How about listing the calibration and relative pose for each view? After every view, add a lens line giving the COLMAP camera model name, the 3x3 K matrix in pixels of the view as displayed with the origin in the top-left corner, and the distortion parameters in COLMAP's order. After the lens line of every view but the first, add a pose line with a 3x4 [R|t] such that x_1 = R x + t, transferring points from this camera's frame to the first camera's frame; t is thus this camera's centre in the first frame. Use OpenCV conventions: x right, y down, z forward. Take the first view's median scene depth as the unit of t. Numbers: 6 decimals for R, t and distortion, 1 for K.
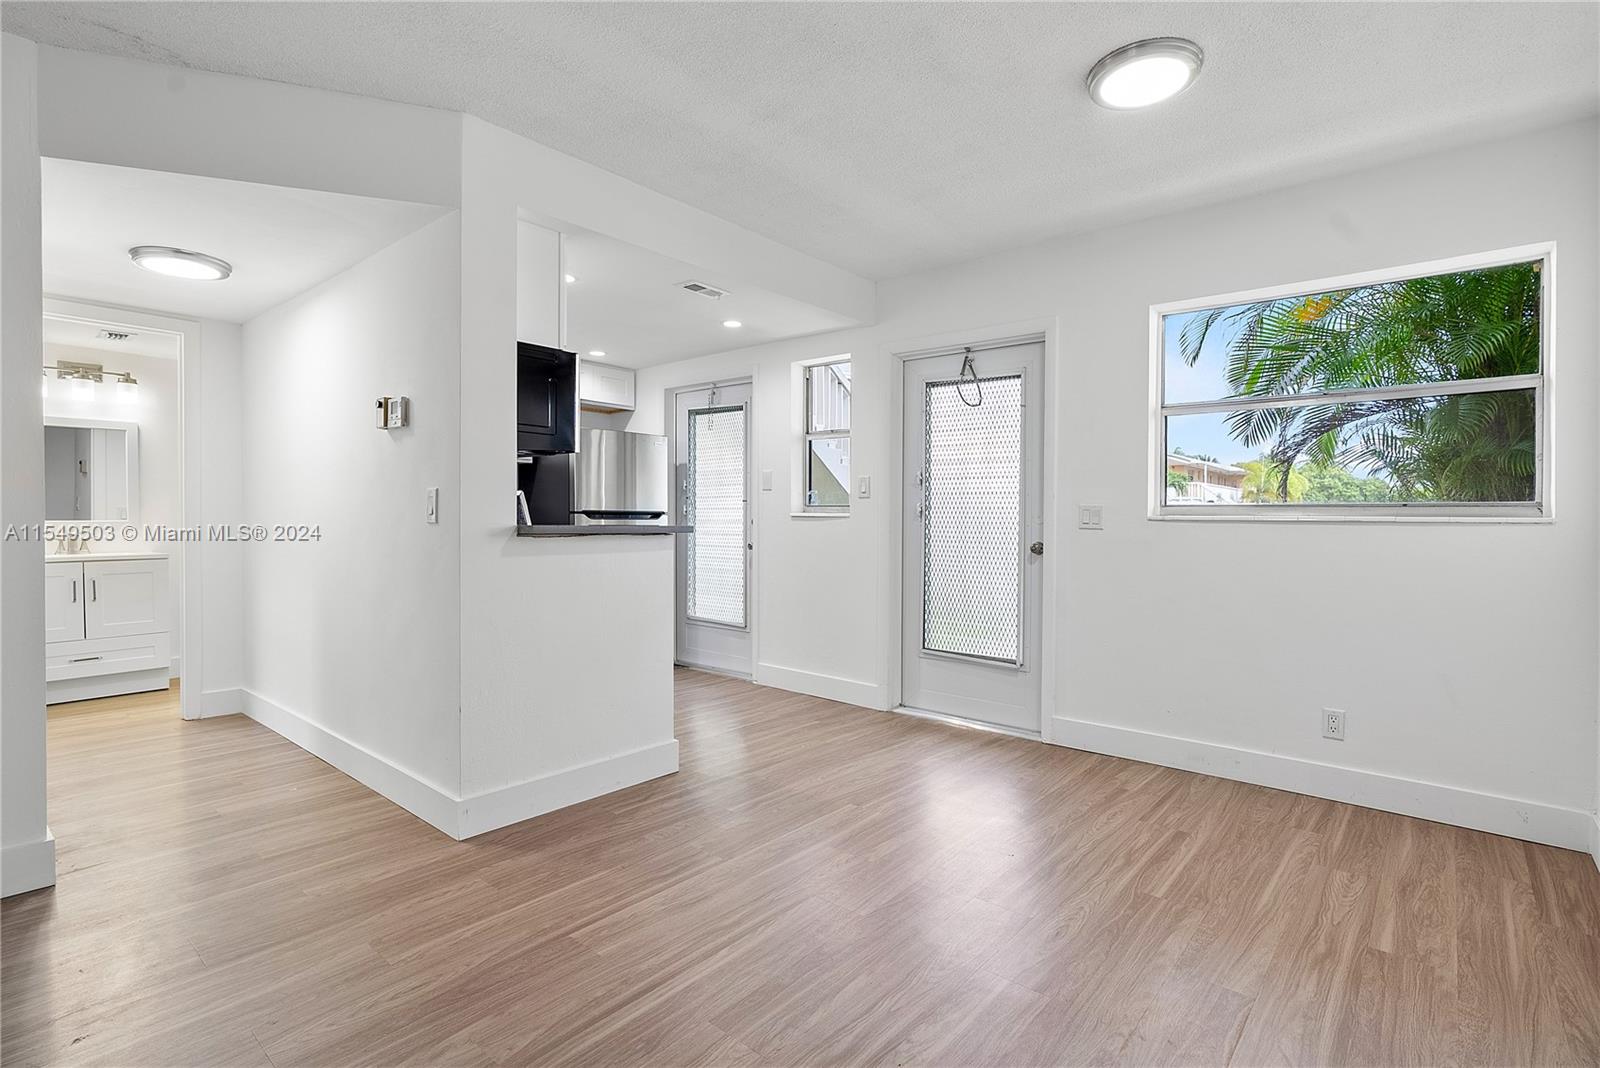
lens RADIAL K [[759.0, 0, 812.1], [0, 759.0, 518.1], [0, 0, 1]] dist [-0.008062, 0.000571]
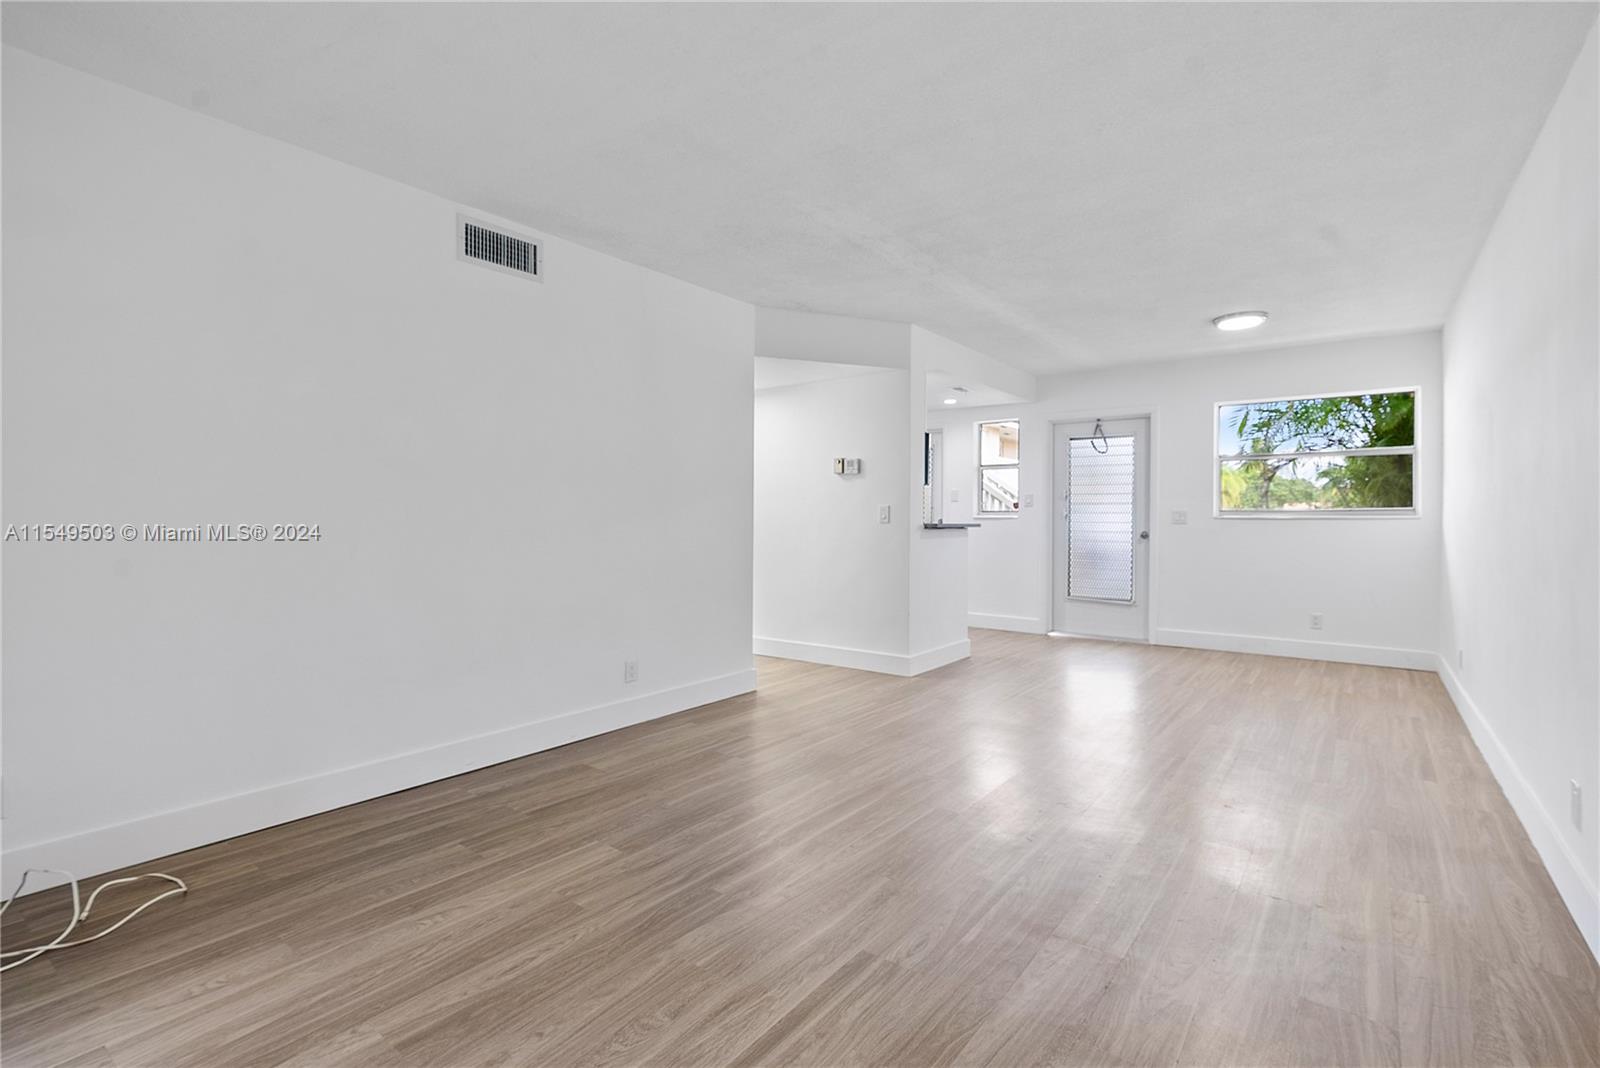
lens RADIAL K [[746.1, 0, 801.3], [0, 746.1, 517.7], [0, 0, 1]] dist [0.000587, 0.000392]
pose [[0.998624, -0.007519, 0.051908, -0.752275], [0.007598, 0.999970, -0.001321, -0.005381], [-0.051897, 0.001713, 0.998651, -0.879331]]
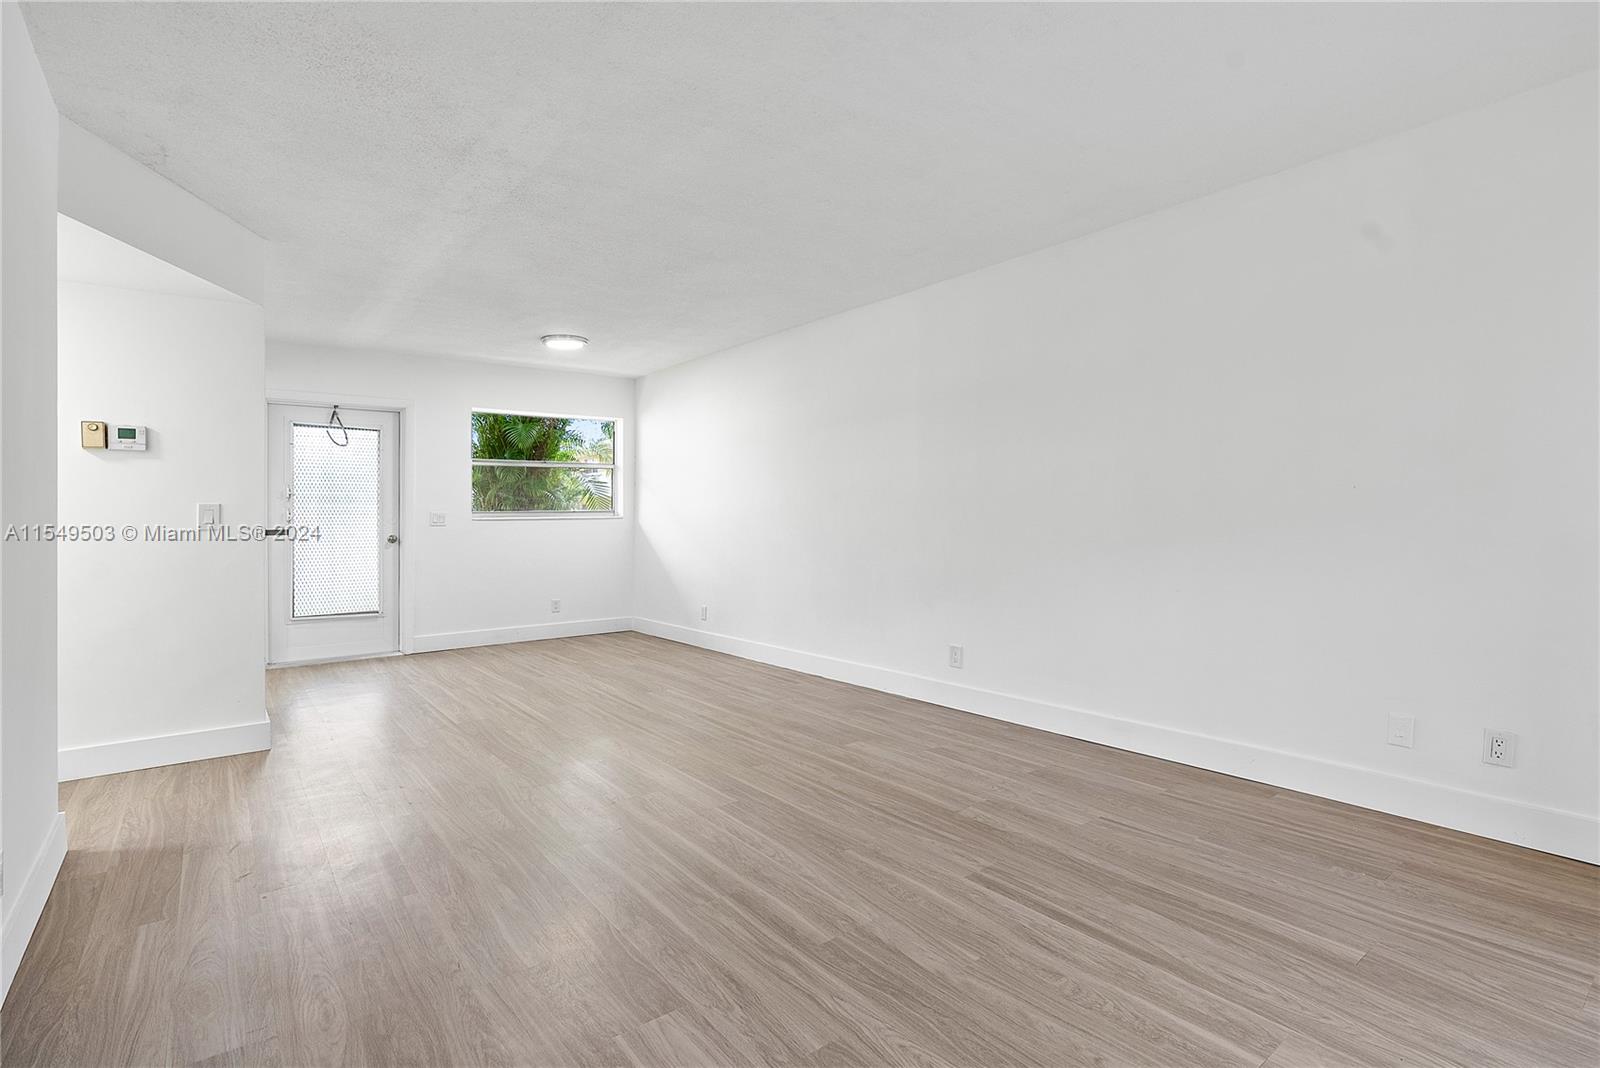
lens RADIAL K [[759.0, 0, 812.1], [0, 759.0, 518.1], [0, 0, 1]] dist [-0.008062, 0.000571]
pose [[0.201791, -0.012276, 0.979352, -1.434578], [0.013912, 0.999856, 0.009667, -0.010310], [-0.979330, 0.011675, 0.201933, -0.265403]]
